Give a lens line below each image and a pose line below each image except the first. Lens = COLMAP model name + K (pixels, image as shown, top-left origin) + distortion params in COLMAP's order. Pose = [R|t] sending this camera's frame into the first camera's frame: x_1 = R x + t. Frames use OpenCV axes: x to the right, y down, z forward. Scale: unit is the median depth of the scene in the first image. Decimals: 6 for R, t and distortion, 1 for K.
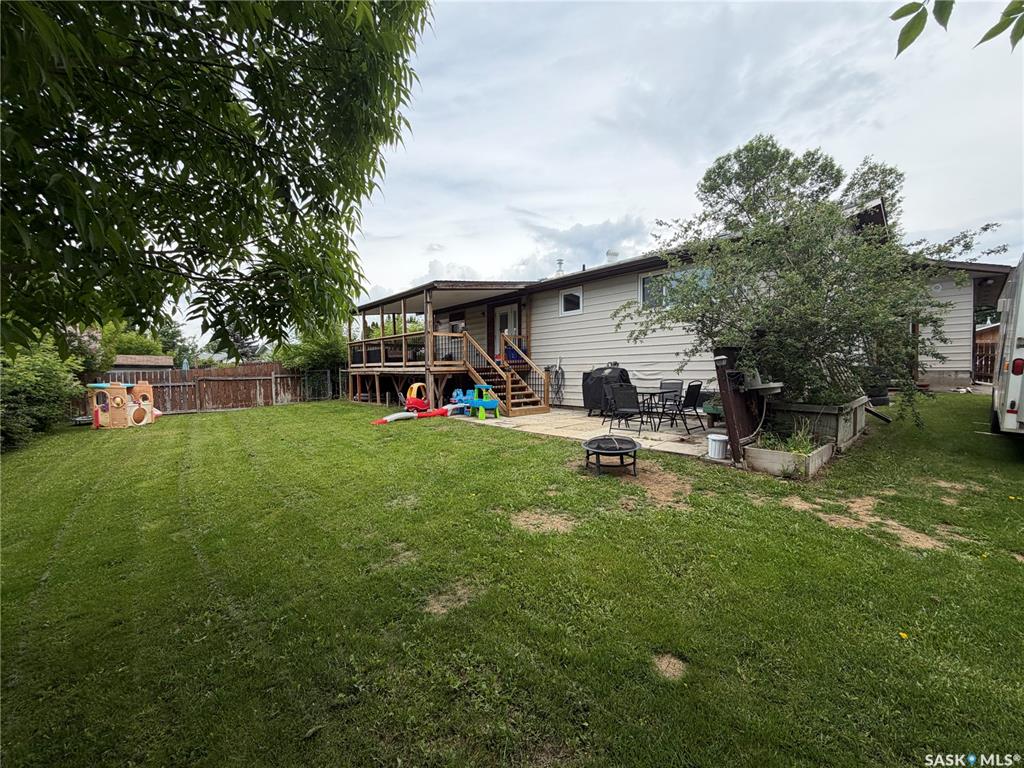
lens RADIAL K [[413.6, 0, 488.4], [0, 413.6, 385.0], [0, 0, 1]] dist [-0.001798, -0.000258]
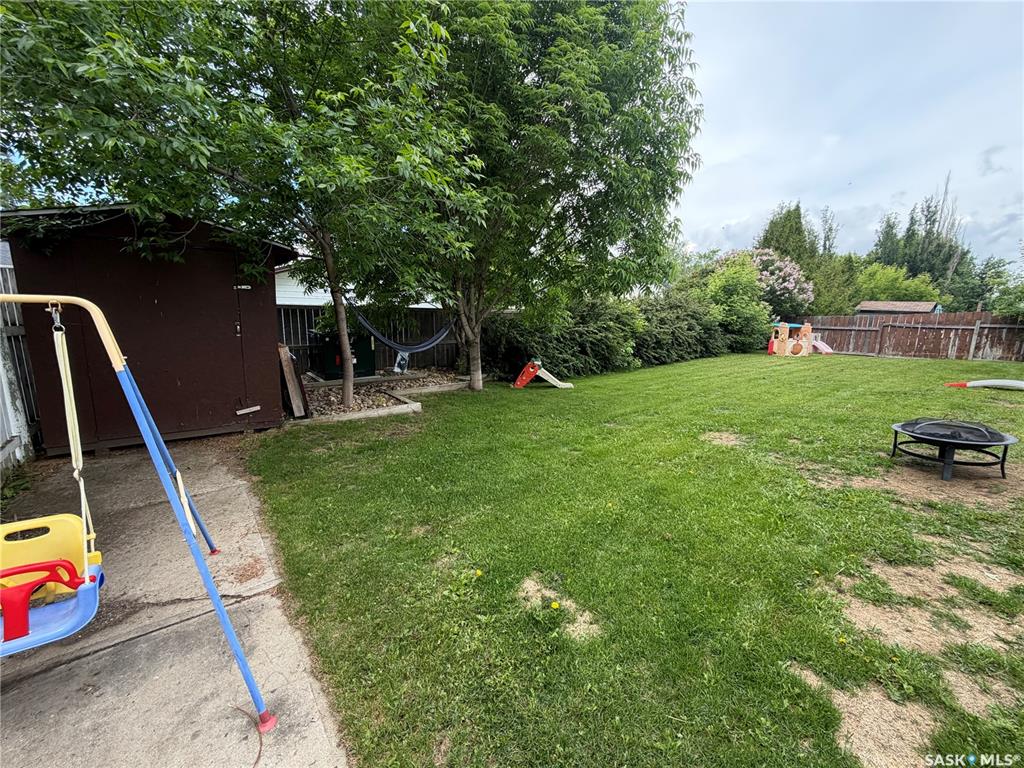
lens RADIAL K [[413.6, 0, 516.2], [0, 413.6, 384.7], [0, 0, 1]] dist [-0.001798, -0.000258]
pose [[-0.018151, 0.183110, -0.982925, 0.327357], [-0.059834, 0.981126, 0.183880, -0.001652], [0.998043, 0.062150, -0.006852, 0.105293]]
